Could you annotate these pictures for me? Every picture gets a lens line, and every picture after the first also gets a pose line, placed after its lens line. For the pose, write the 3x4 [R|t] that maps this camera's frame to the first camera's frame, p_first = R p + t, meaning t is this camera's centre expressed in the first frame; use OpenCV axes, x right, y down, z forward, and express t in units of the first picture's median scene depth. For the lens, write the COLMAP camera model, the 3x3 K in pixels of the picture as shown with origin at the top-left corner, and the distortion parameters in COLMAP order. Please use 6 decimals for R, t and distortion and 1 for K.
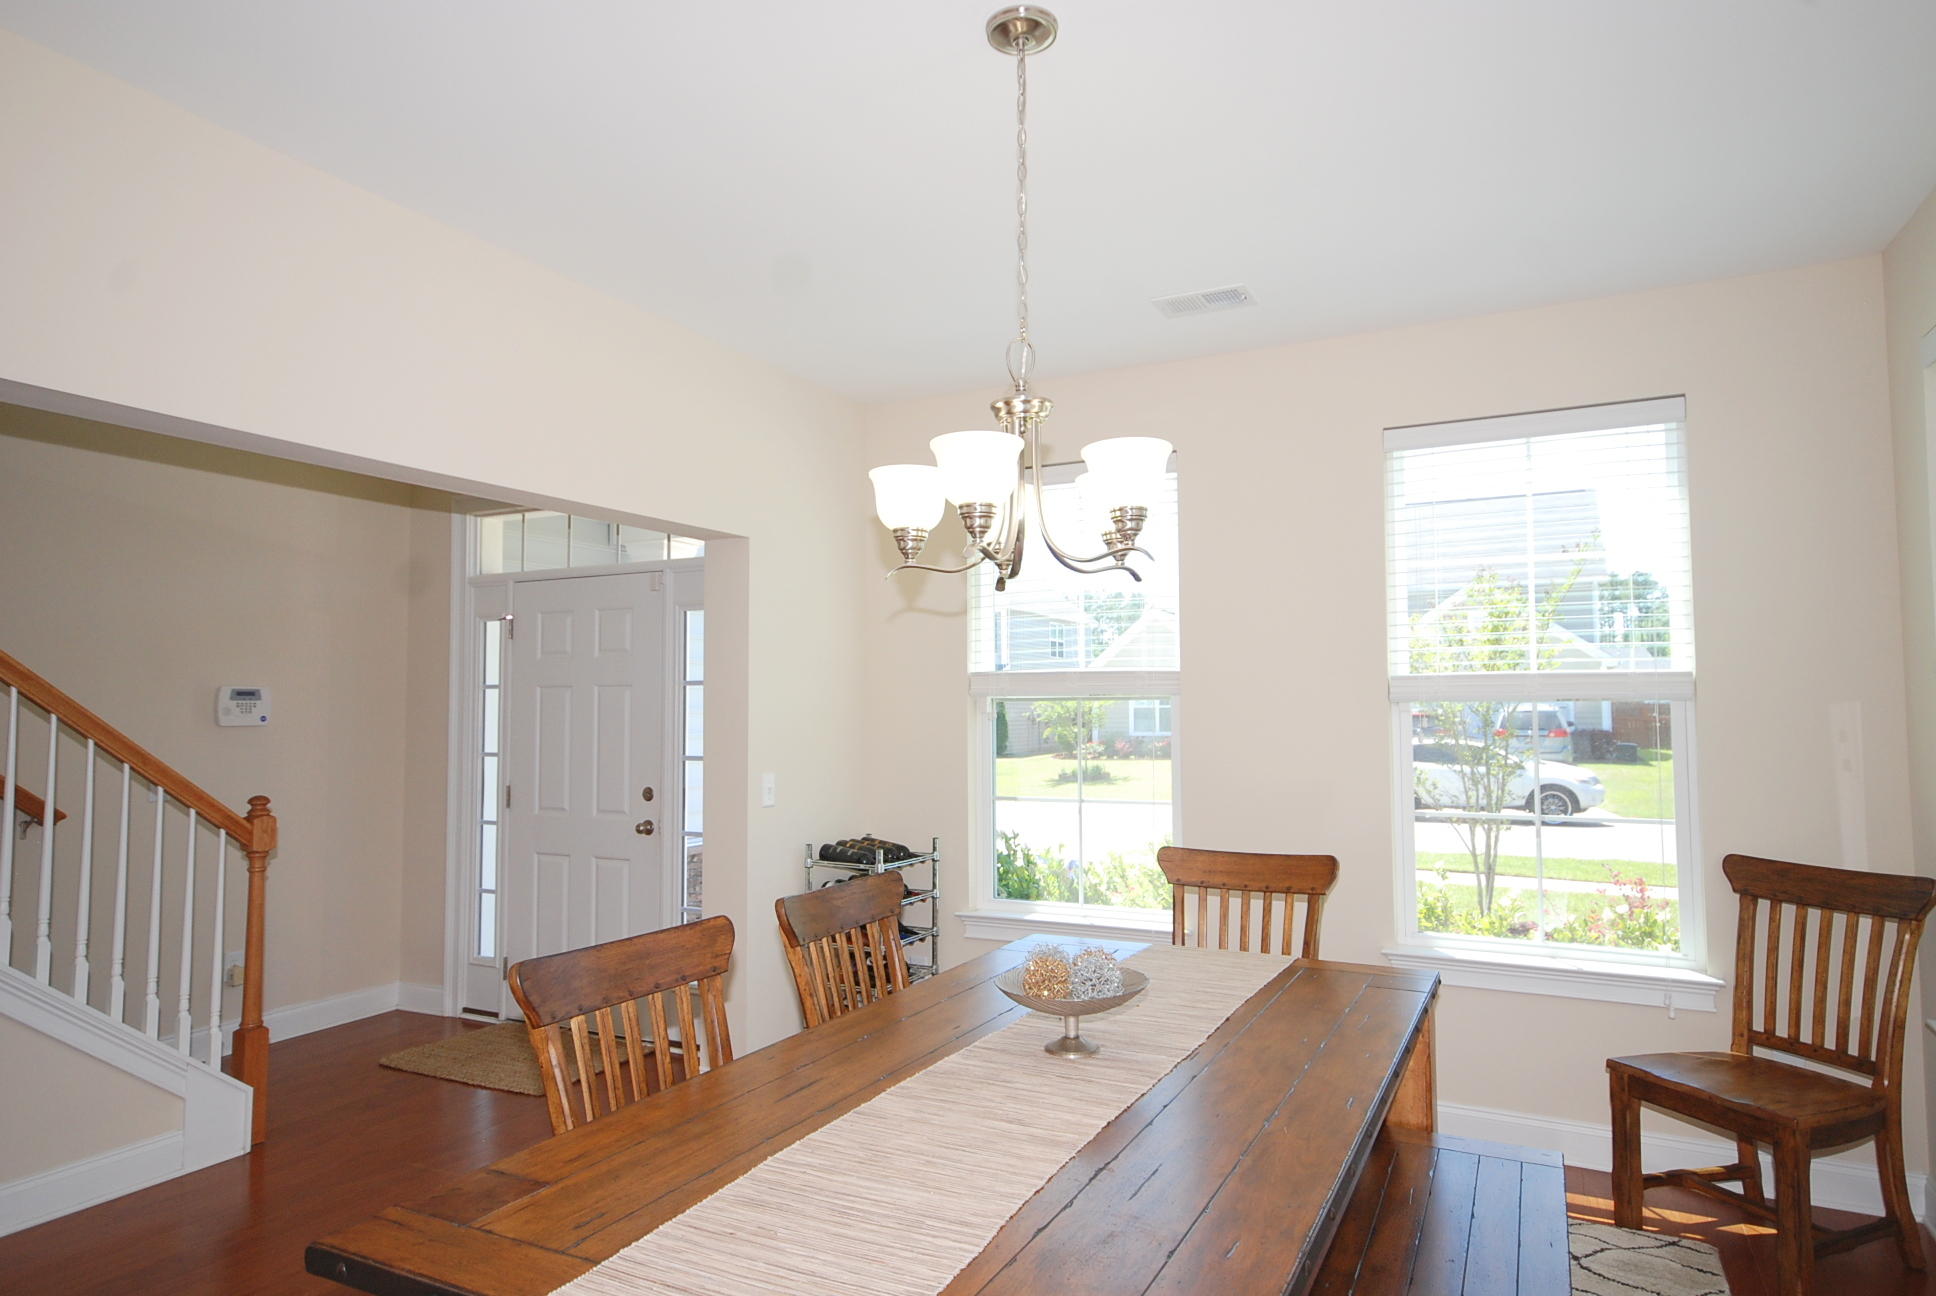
lens RADIAL K [[1165.7, 0, 966.2], [0, 1165.7, 650.5], [0, 0, 1]] dist [0.013862, 0.010002]
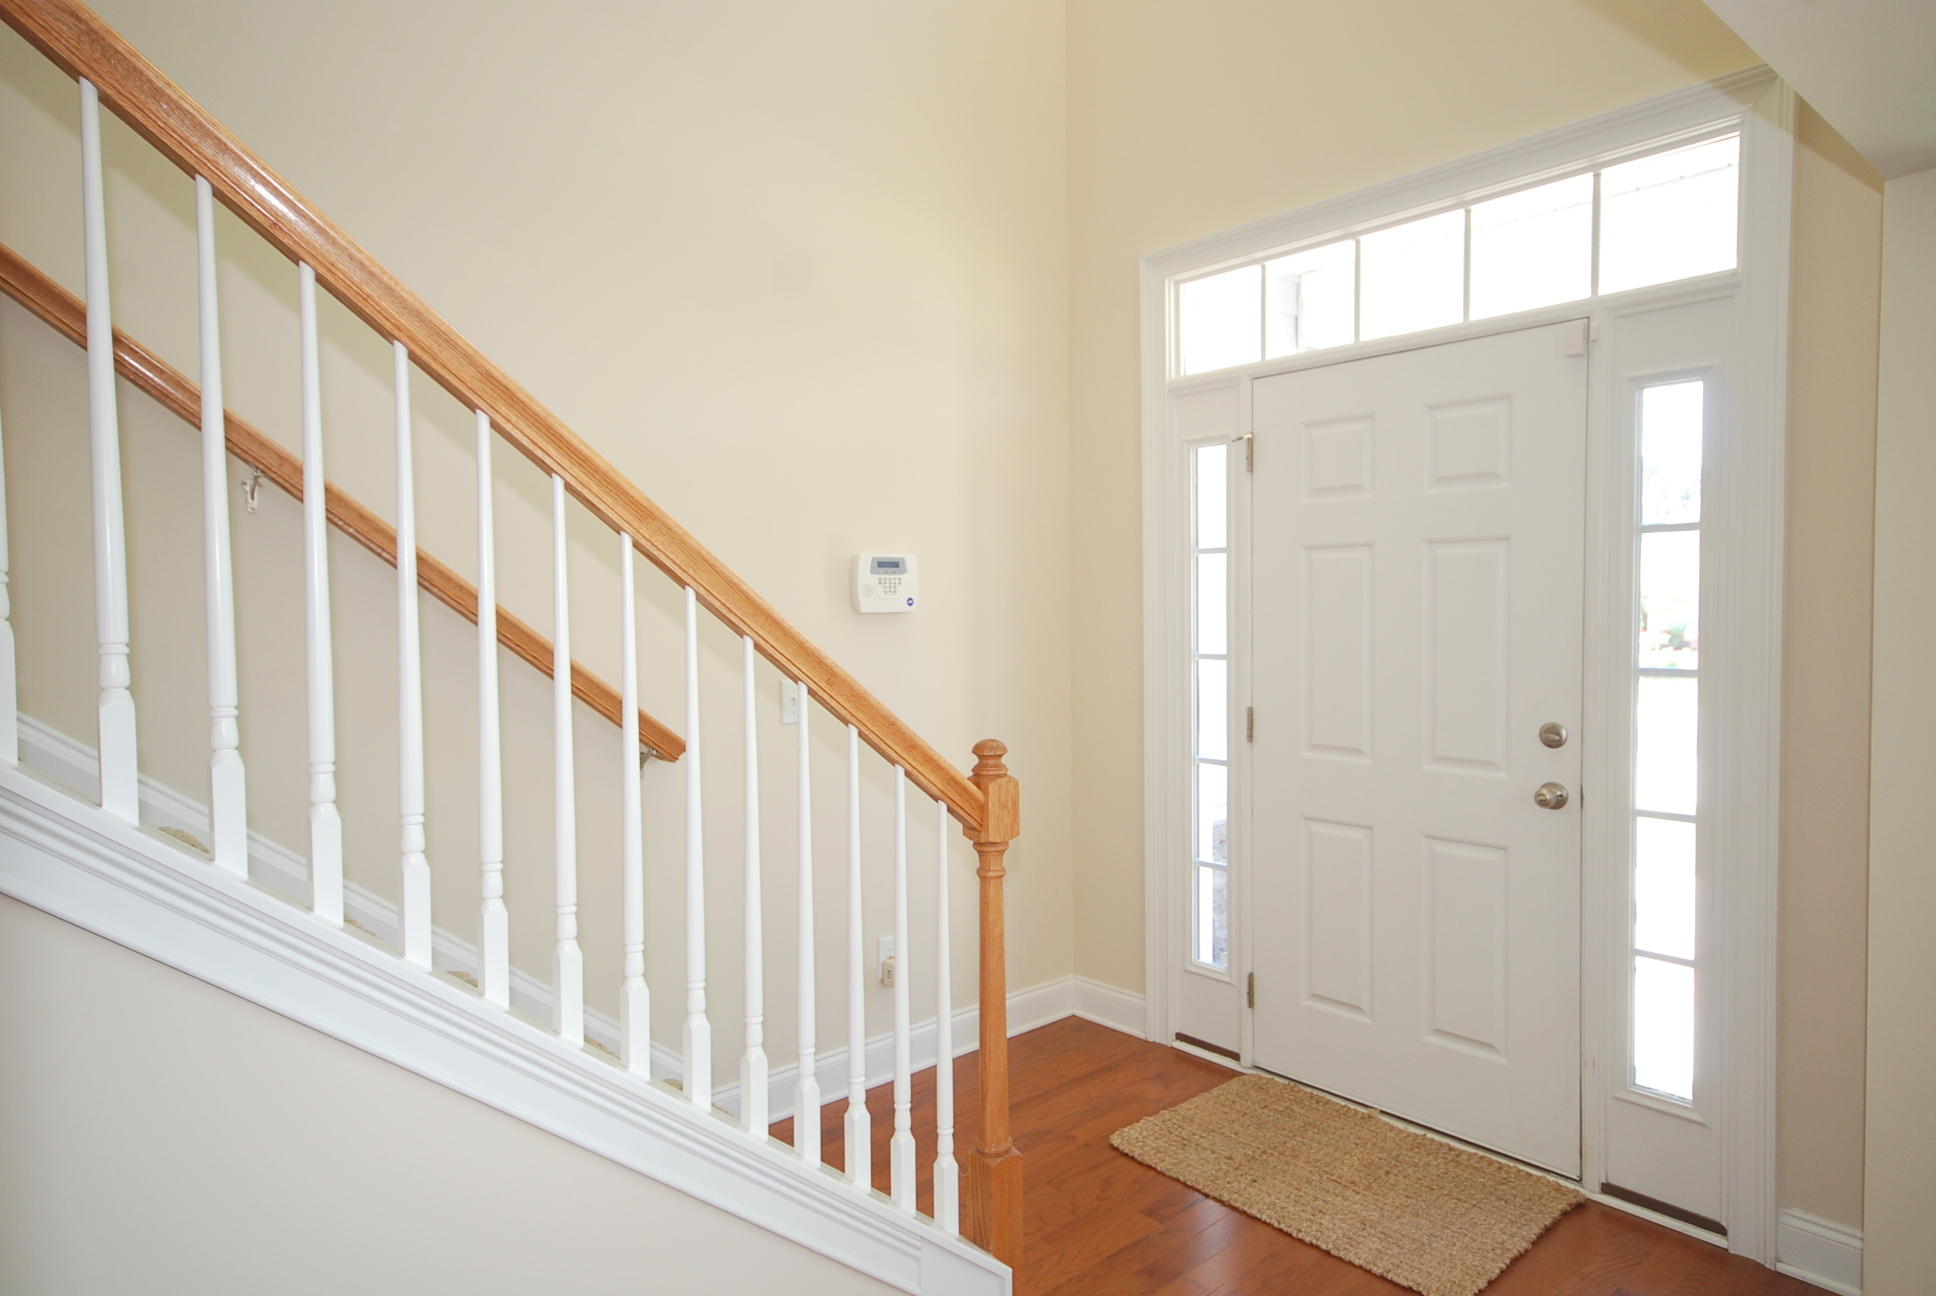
lens RADIAL K [[1165.7, 0, 967.2], [0, 1165.7, 647.6], [0, 0, 1]] dist [0.013862, 0.010002]
pose [[0.930959, 0.010314, -0.364979, -0.330517], [0.024320, 0.995630, 0.090169, 0.025396], [0.364314, -0.092820, 0.926639, 0.395887]]
